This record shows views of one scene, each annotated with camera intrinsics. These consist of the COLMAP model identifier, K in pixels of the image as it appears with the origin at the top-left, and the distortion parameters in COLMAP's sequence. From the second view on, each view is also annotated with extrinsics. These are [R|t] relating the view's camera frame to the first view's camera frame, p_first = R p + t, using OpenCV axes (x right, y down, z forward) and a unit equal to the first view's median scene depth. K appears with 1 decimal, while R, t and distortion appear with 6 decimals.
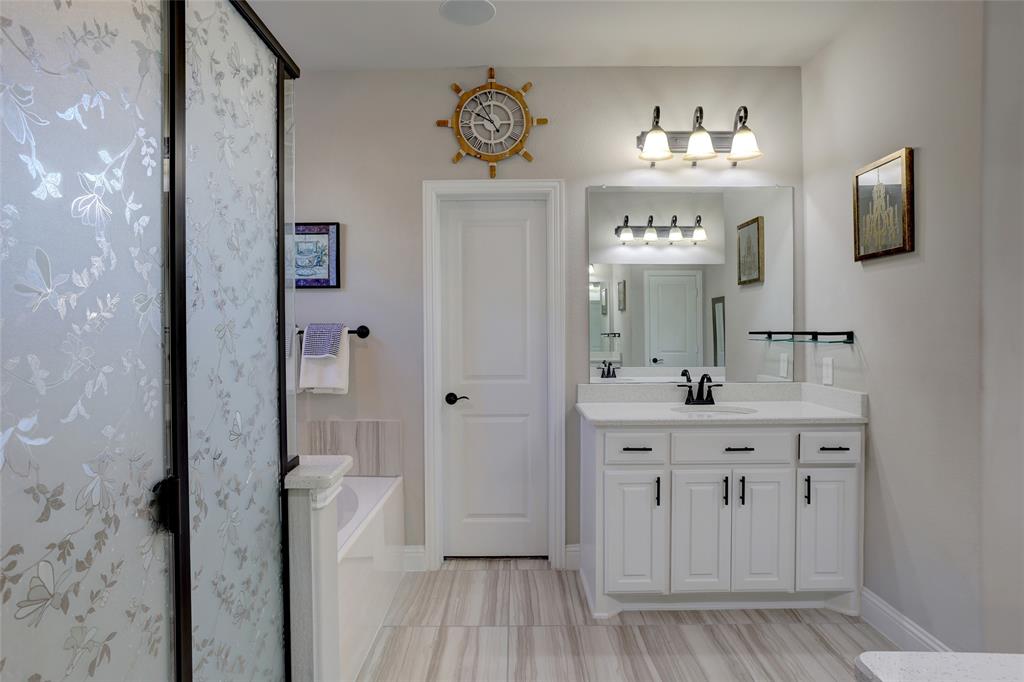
lens RADIAL K [[580.3, 0, 510.0], [0, 580.3, 338.3], [0, 0, 1]] dist [-0.040886, 0.019412]
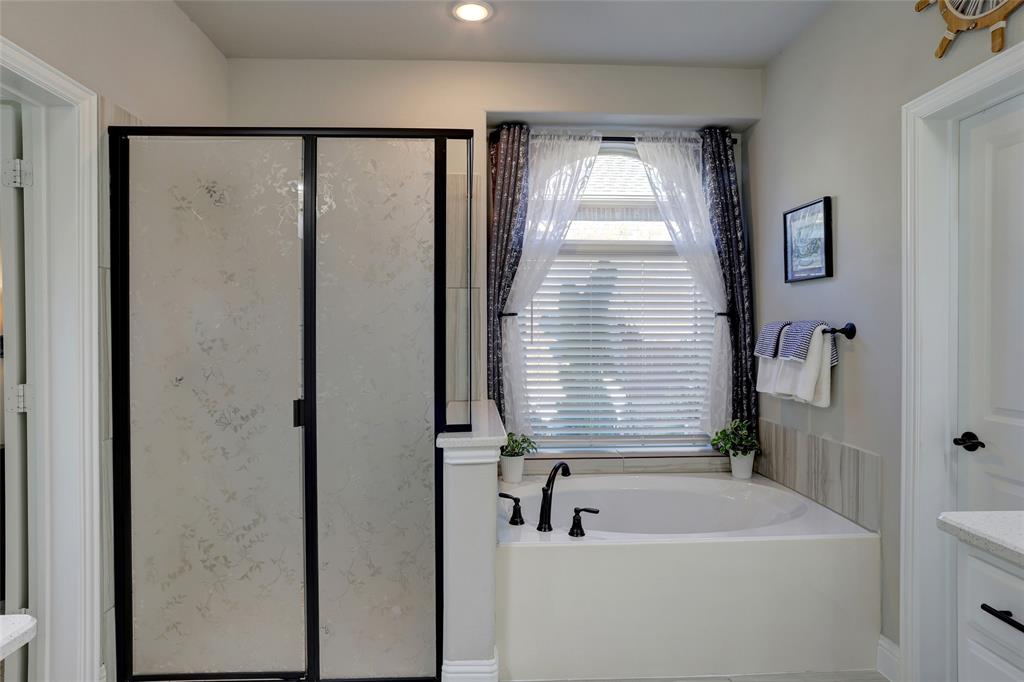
lens RADIAL K [[580.3, 0, 513.3], [0, 580.3, 334.9], [0, 0, 1]] dist [-0.040886, 0.019412]
pose [[0.059971, 0.008622, -0.998163, 0.486471], [-0.012600, 0.999890, 0.007880, -0.006245], [0.998121, 0.012104, 0.060073, 0.512394]]
